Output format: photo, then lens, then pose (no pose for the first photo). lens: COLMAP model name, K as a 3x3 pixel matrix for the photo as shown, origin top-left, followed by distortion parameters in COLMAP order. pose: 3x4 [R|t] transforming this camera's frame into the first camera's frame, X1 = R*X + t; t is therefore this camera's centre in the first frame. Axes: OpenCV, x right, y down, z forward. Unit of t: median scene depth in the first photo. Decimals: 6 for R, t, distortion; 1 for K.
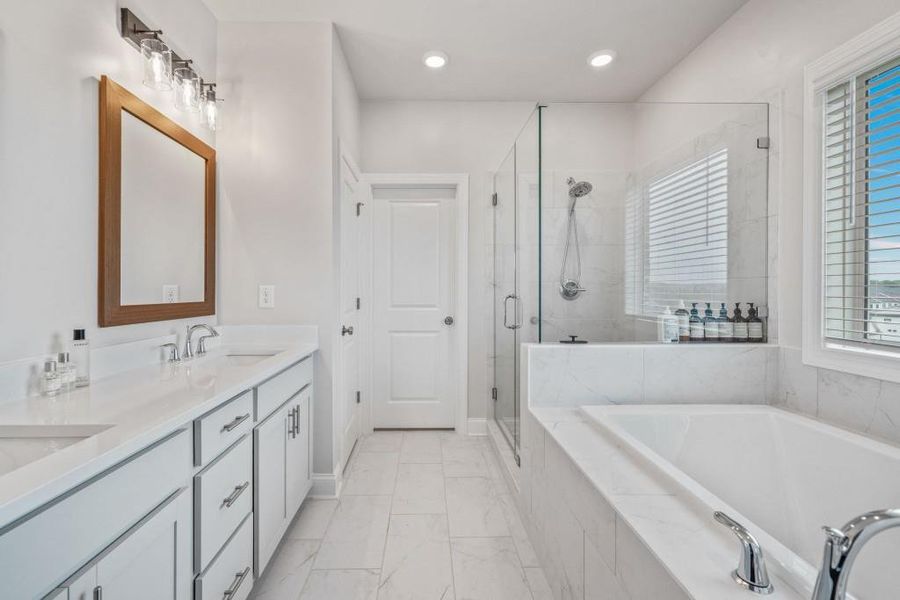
lens RADIAL K [[399.3, 0, 442.3], [0, 399.3, 294.2], [0, 0, 1]] dist [-0.000405, 0.000183]
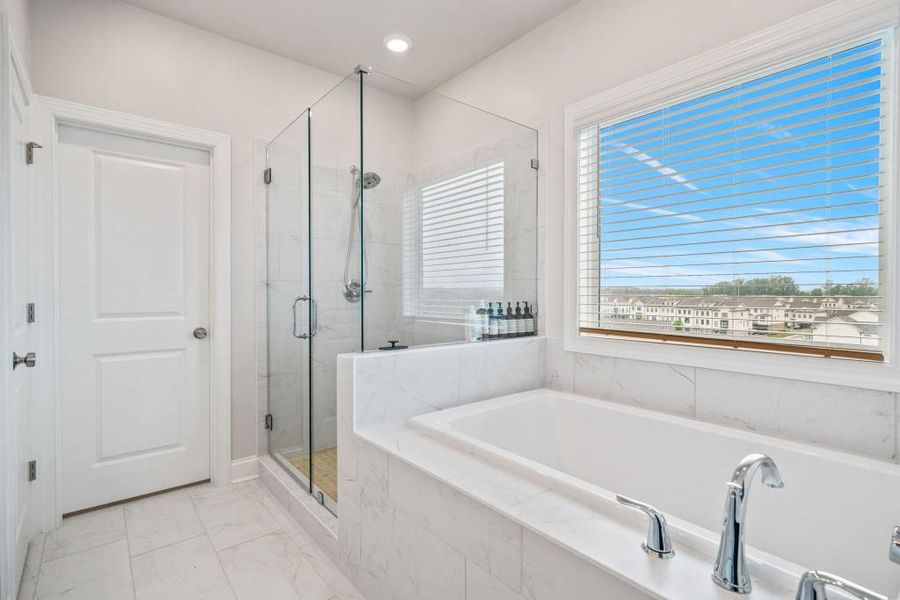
lens RADIAL K [[428.1, 0, 450.0], [0, 428.1, 300.0], [0, 0, 1]] dist [0.004595, 0.001302]
pose [[0.789815, -0.010692, 0.613252, -0.140004], [0.008104, 0.999943, 0.006997, 0.005800], [-0.613291, -0.000556, 0.789857, 0.145643]]
